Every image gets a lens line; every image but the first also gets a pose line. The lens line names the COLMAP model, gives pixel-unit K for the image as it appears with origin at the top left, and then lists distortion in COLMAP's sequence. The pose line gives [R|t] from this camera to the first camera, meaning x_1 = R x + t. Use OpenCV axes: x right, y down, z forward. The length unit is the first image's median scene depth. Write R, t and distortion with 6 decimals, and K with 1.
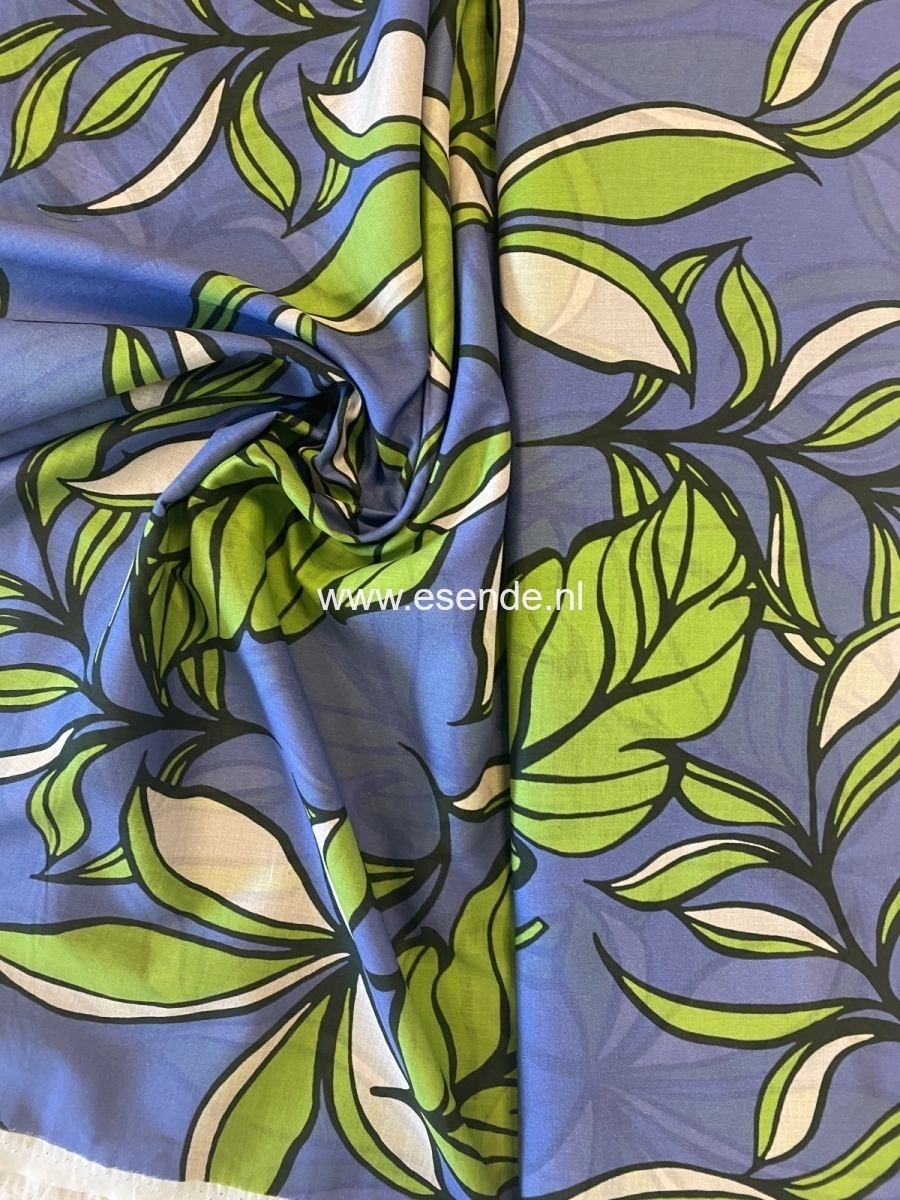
lens RADIAL K [[841.9, 0, 450.0], [0, 841.9, 600.0], [0, 0, 1]] dist [0.000948, -0.001653]
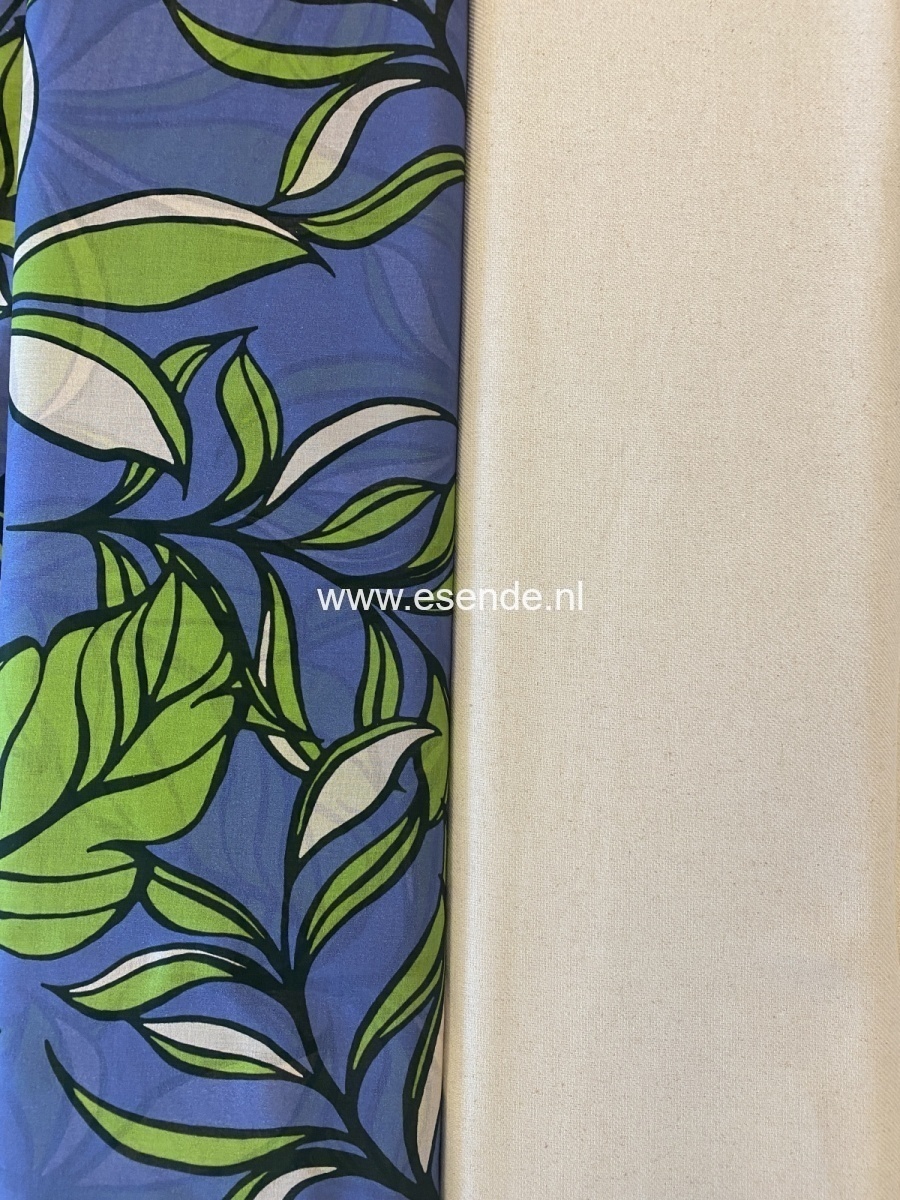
lens RADIAL K [[841.9, 0, 450.0], [0, 841.9, 600.0], [0, 0, 1]] dist [0.000948, -0.001653]
pose [[0.998431, 0.043513, -0.035232, 0.634720], [-0.044592, 0.998542, -0.030432, -0.095728], [0.033857, 0.031955, 0.998916, 0.041500]]
